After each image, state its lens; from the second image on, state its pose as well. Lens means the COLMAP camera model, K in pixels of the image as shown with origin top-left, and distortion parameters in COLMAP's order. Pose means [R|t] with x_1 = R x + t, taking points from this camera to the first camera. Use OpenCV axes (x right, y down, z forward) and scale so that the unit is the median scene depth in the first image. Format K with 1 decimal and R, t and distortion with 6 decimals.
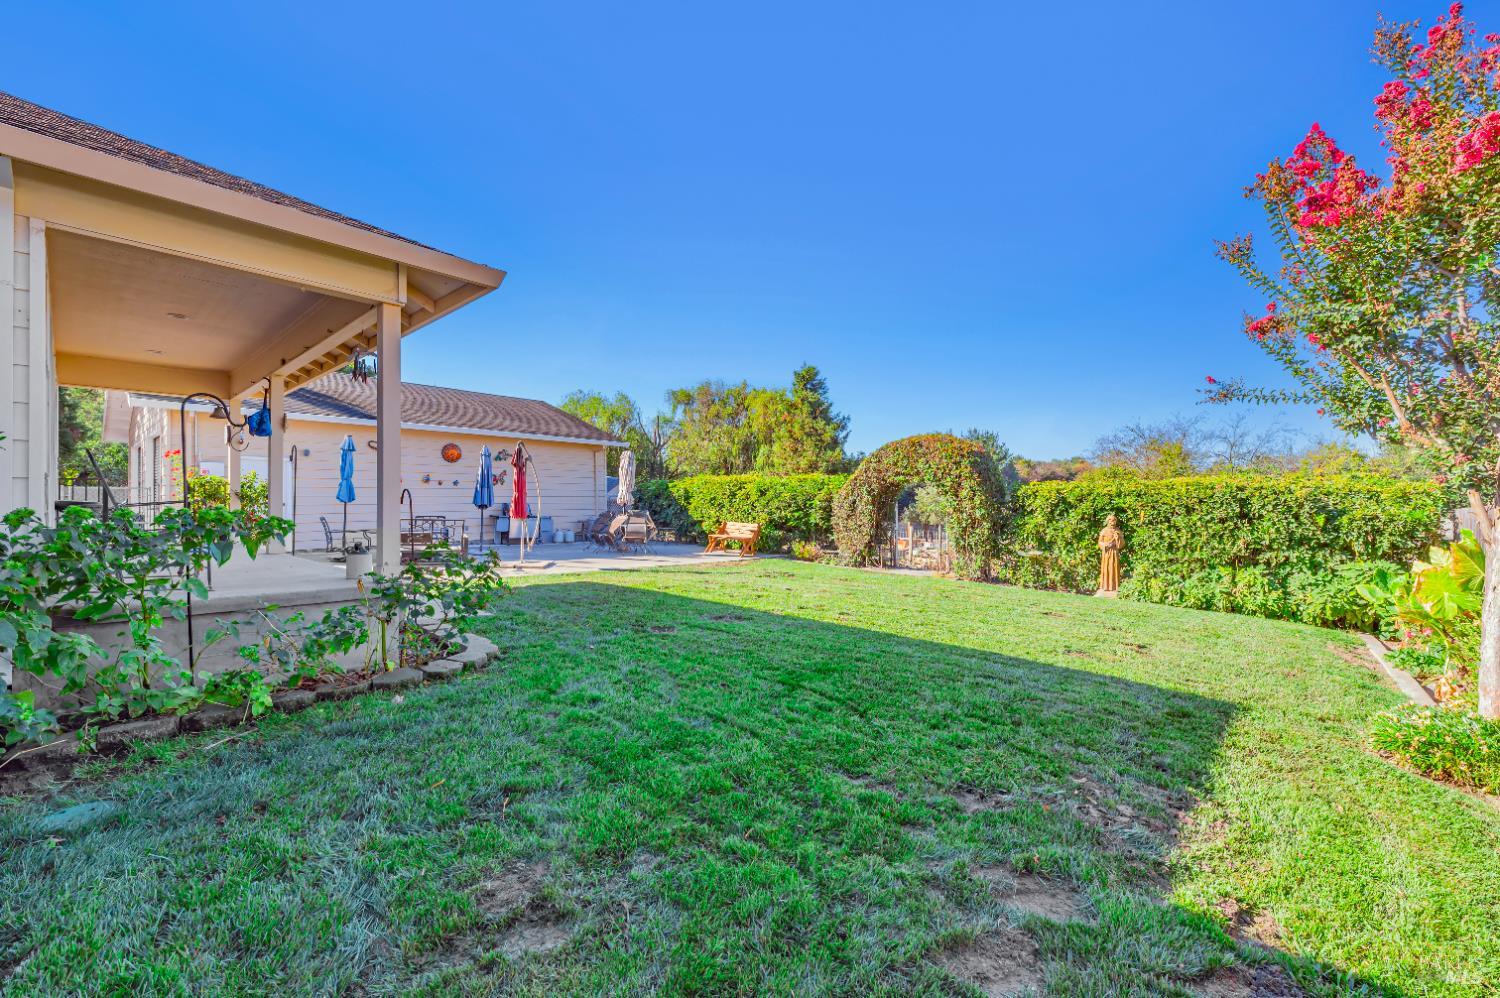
lens RADIAL K [[595.8, 0, 746.2], [0, 595.8, 505.7], [0, 0, 1]] dist [-0.001557, -0.000152]
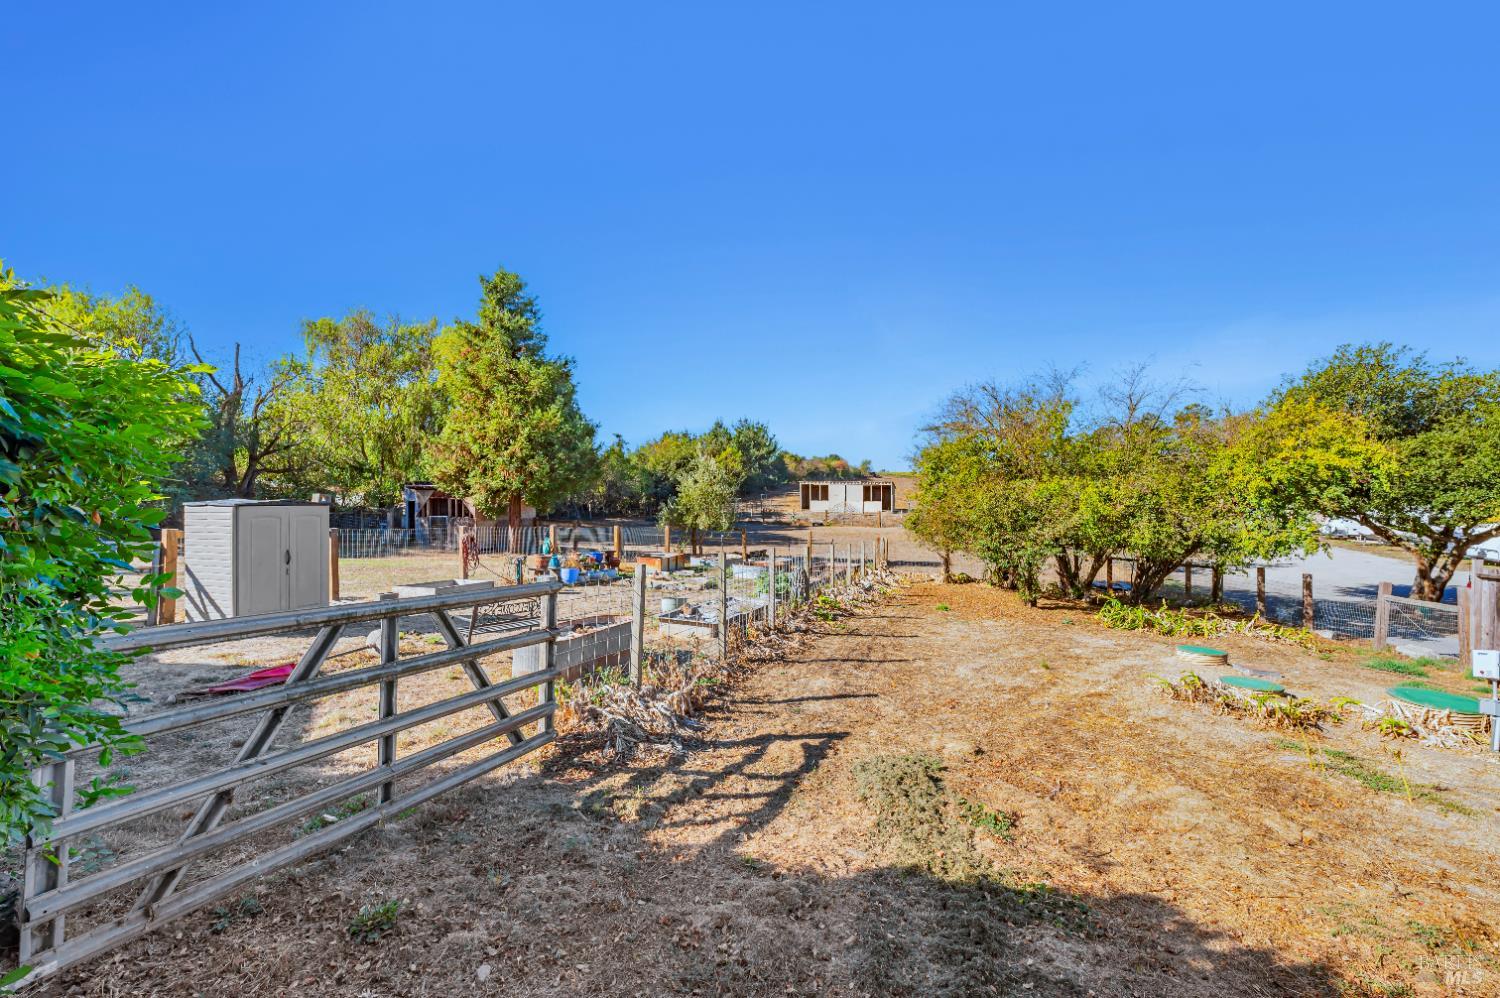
lens RADIAL K [[595.8, 0, 748.9], [0, 595.8, 499.3], [0, 0, 1]] dist [-0.001557, -0.000152]
pose [[0.928496, -0.000293, 0.371342, 0.108507], [0.001409, 0.999995, -0.002735, 0.000684], [-0.371340, 0.003062, 0.928492, 0.345532]]
